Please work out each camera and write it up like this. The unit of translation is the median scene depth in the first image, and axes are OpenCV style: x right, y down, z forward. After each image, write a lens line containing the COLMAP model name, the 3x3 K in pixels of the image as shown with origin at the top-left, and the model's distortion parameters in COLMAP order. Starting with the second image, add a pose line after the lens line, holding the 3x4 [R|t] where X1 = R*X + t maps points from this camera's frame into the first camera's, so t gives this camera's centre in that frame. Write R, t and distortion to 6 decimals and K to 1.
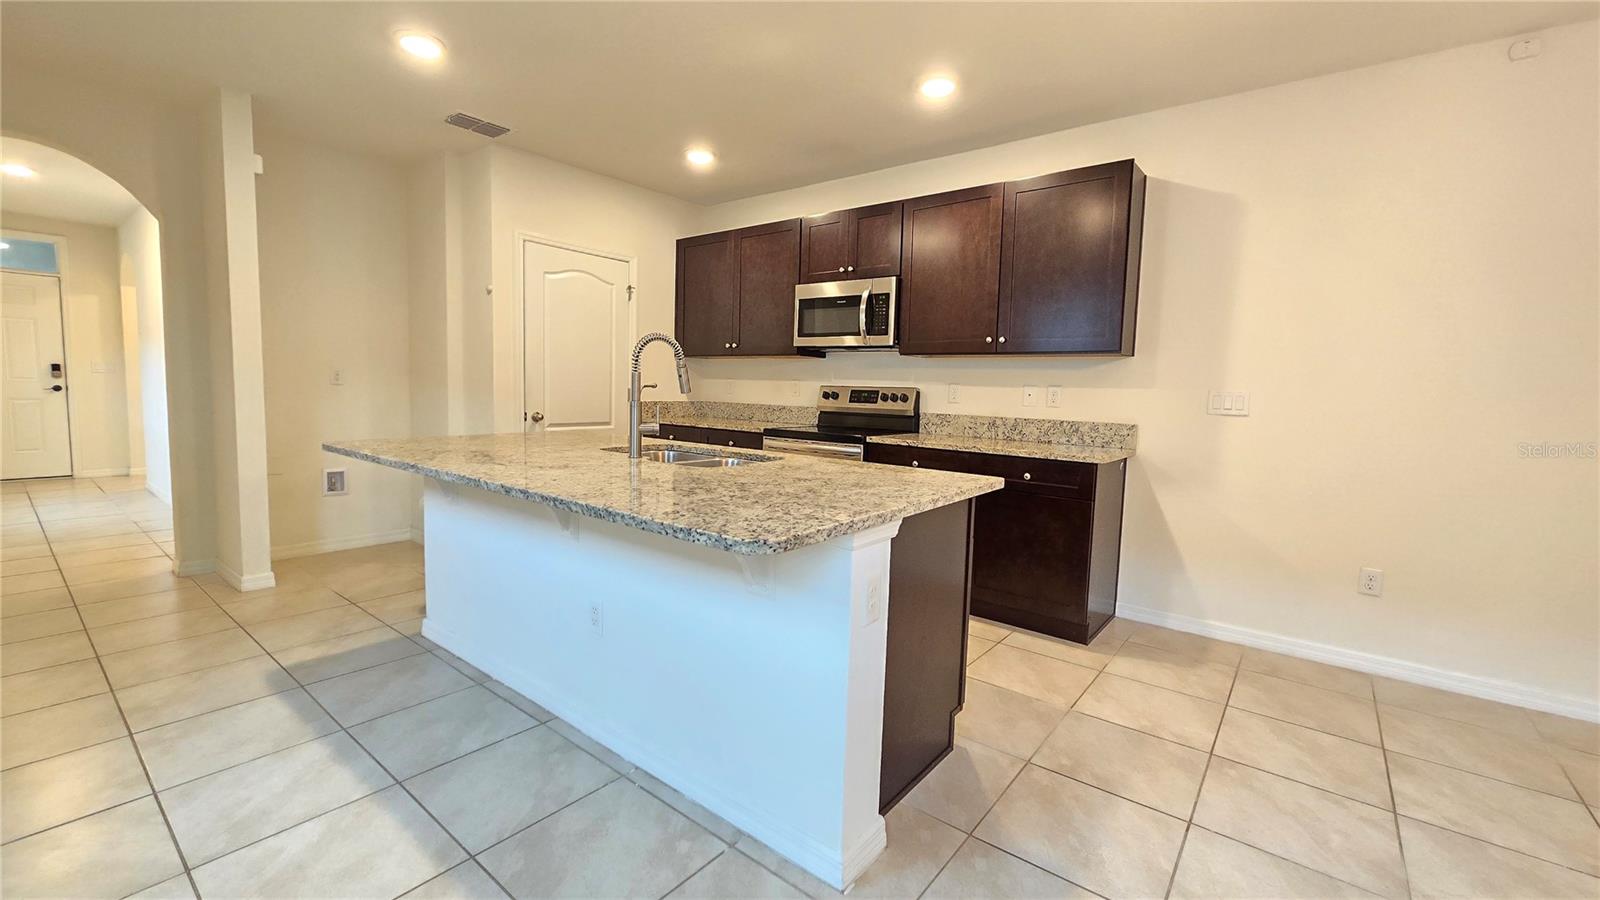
lens RADIAL K [[657.2, 0, 792.8], [0, 657.2, 441.9], [0, 0, 1]] dist [0.007028, -0.000030]
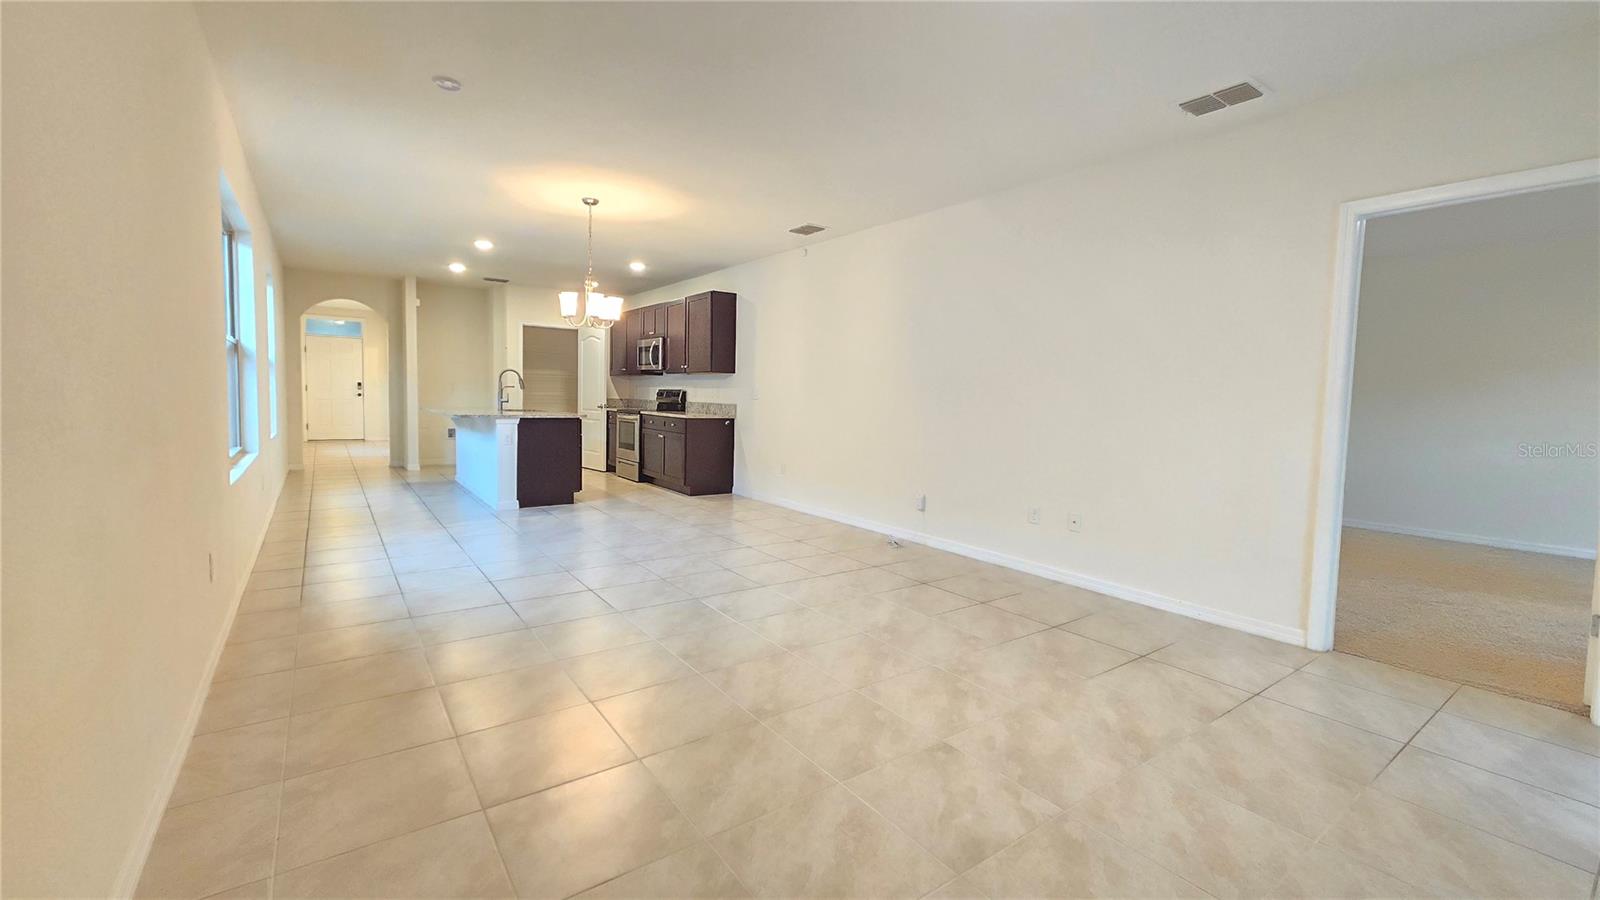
lens RADIAL K [[657.2, 0, 792.8], [0, 657.2, 441.9], [0, 0, 1]] dist [0.007028, -0.000030]
pose [[0.963671, 0.011503, -0.266843, 1.119287], [-0.015637, 0.999788, -0.013372, 0.110629], [0.266632, 0.017059, 0.963647, -0.930009]]
